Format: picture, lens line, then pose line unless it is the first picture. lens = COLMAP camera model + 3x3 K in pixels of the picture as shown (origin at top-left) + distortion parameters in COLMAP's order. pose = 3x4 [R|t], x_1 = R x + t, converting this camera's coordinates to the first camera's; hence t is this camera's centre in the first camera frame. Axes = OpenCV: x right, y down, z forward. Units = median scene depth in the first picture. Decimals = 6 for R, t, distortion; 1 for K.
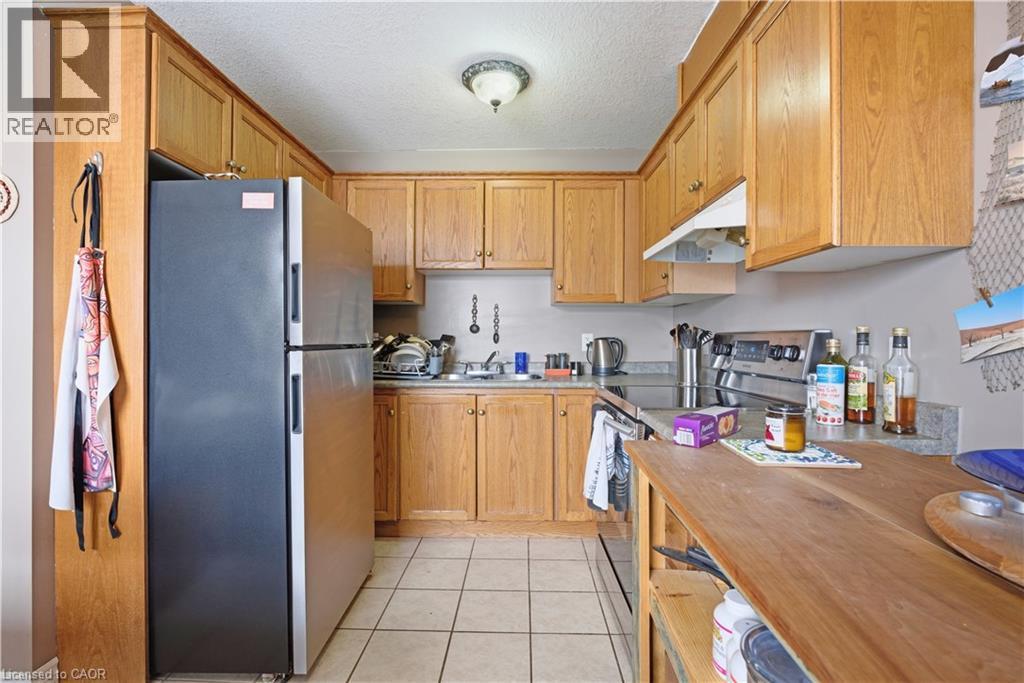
lens RADIAL K [[465.1, 0, 510.5], [0, 465.1, 342.2], [0, 0, 1]] dist [-0.020348, 0.003603]
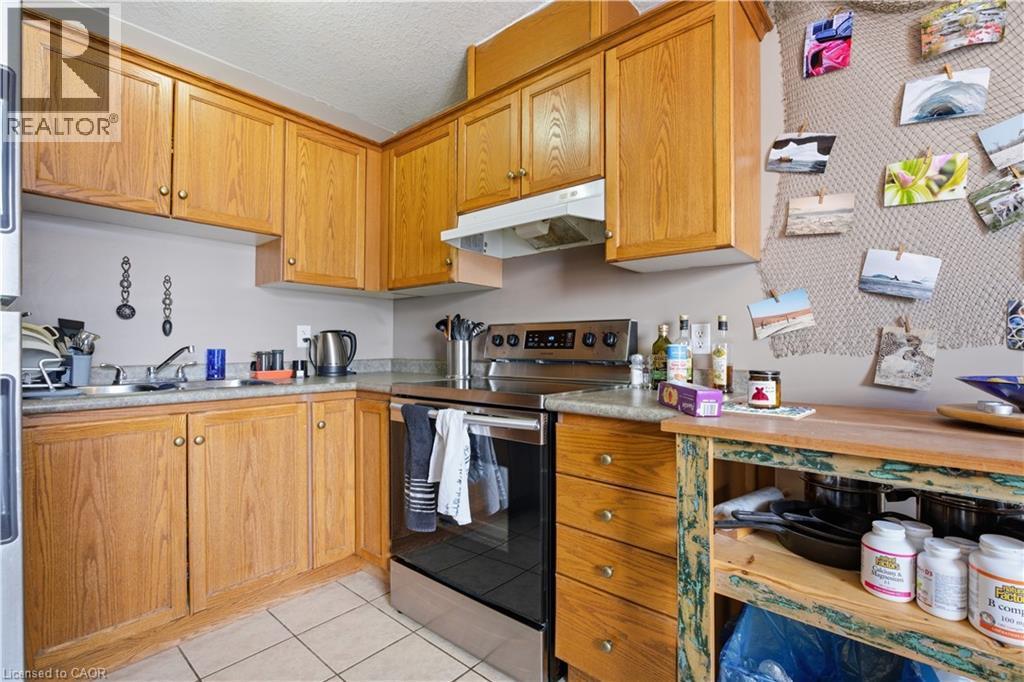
lens RADIAL K [[465.1, 0, 511.8], [0, 465.1, 343.0], [0, 0, 1]] dist [-0.020348, 0.003603]
pose [[0.639336, 0.005354, 0.768909, -0.270989], [0.004681, 0.999930, -0.010854, 0.027382], [-0.768913, 0.010538, 0.639266, 0.267468]]
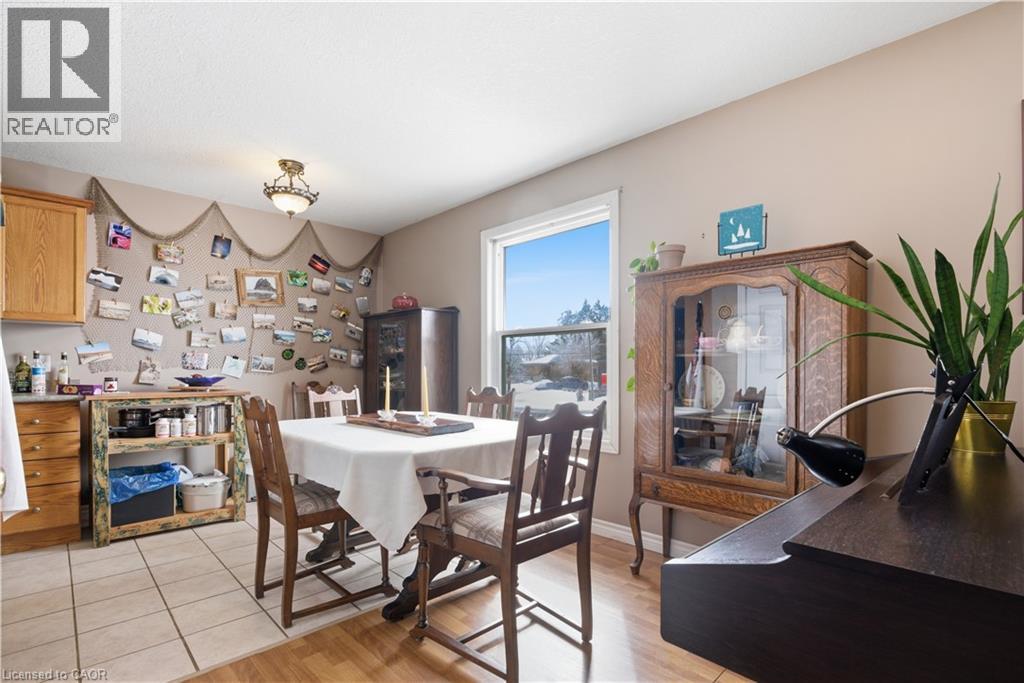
lens RADIAL K [[487.2, 0, 496.9], [0, 487.2, 366.5], [0, 0, 1]] dist [-0.000733, 0.000132]
pose [[-0.695020, -0.001764, 0.718988, -1.304236], [0.002682, 0.999984, 0.005046, 0.019491], [-0.718985, 0.005435, -0.695004, 0.514284]]
